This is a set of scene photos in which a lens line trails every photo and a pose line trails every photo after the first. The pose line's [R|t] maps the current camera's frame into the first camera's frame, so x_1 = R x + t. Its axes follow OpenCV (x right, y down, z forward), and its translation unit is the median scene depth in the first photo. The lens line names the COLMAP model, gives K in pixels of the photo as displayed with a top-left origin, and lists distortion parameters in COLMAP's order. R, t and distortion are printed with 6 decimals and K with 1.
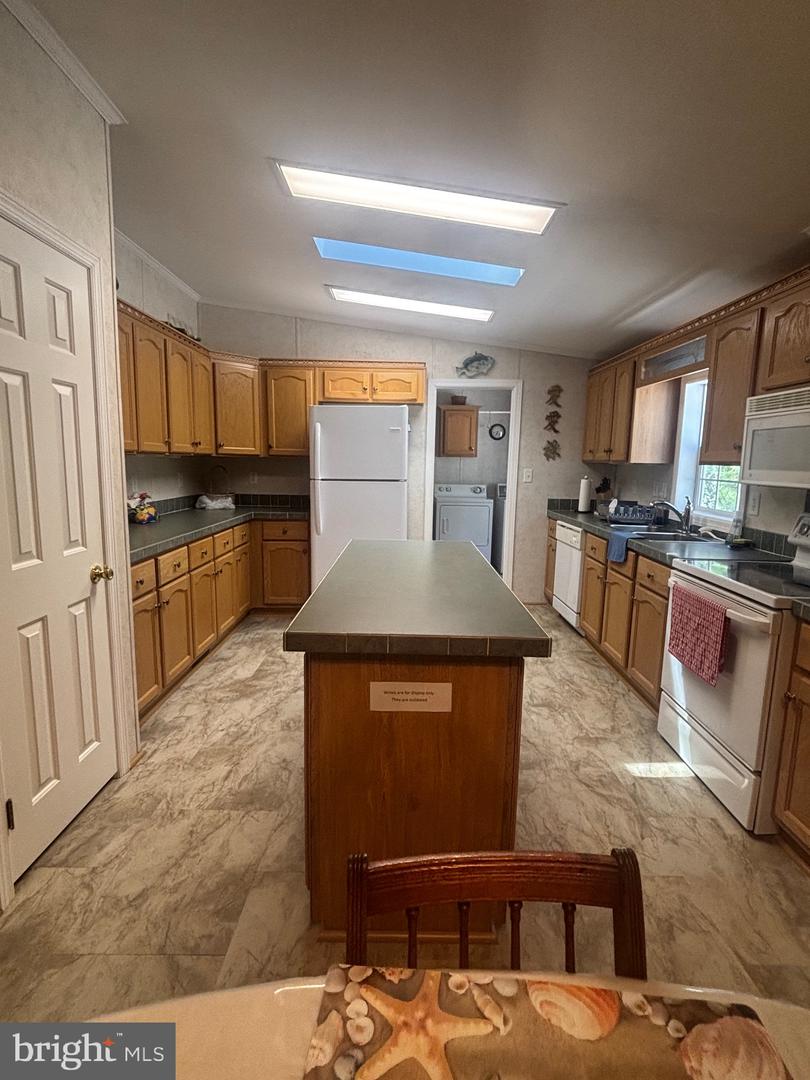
lens RADIAL K [[547.3, 0, 409.7], [0, 547.3, 542.8], [0, 0, 1]] dist [0.000245, 0.001117]
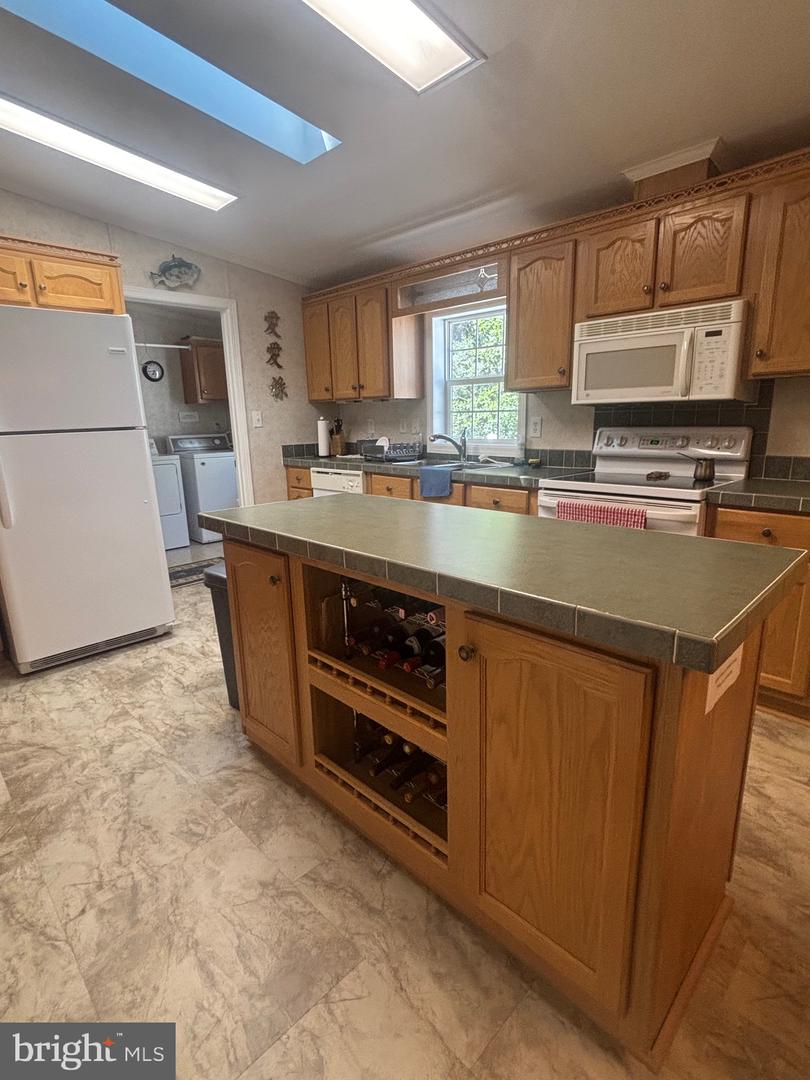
lens RADIAL K [[547.3, 0, 407.2], [0, 547.3, 540.3], [0, 0, 1]] dist [0.000245, 0.001117]
pose [[0.706797, -0.186564, 0.682372, -0.360475], [0.140158, 0.982407, 0.123421, -0.017935], [-0.693393, 0.008406, 0.720511, 0.363713]]
